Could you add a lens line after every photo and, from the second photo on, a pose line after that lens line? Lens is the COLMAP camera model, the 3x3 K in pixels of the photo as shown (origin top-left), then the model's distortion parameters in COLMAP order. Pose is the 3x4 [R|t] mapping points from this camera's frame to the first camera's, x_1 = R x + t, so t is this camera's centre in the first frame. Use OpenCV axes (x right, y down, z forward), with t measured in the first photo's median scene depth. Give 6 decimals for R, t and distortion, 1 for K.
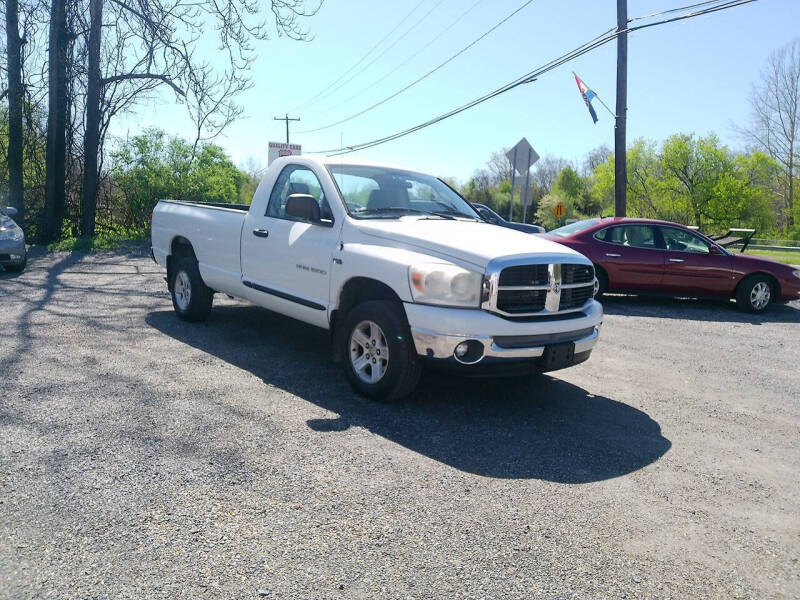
lens RADIAL K [[612.0, 0, 400.0], [0, 612.0, 300.0], [0, 0, 1]] dist [0.087416, -0.138463]
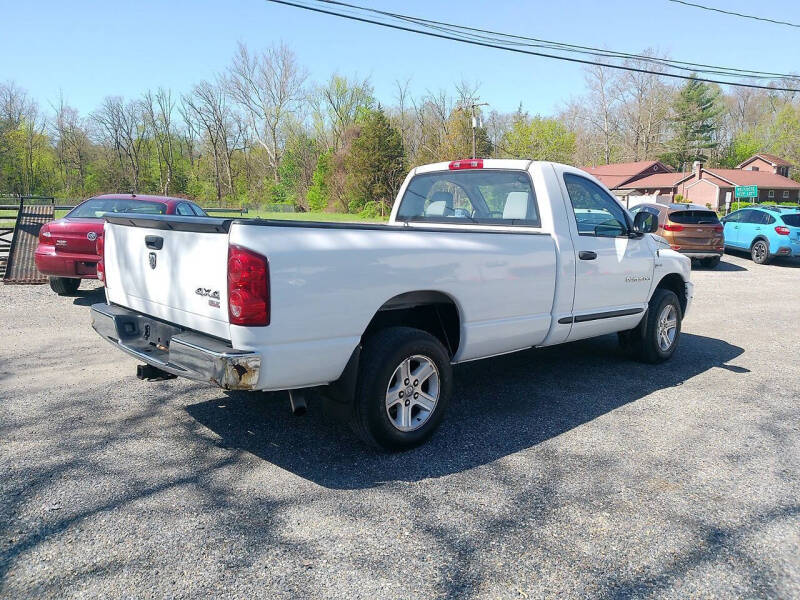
lens RADIAL K [[612.0, 0, 400.0], [0, 612.0, 300.0], [0, 0, 1]] dist [0.087416, -0.138463]
pose [[-0.057197, -0.203592, 0.977384, -0.805541], [0.104066, 0.972437, 0.208652, -0.193029], [-0.992924, 0.113646, -0.034433, 0.979942]]
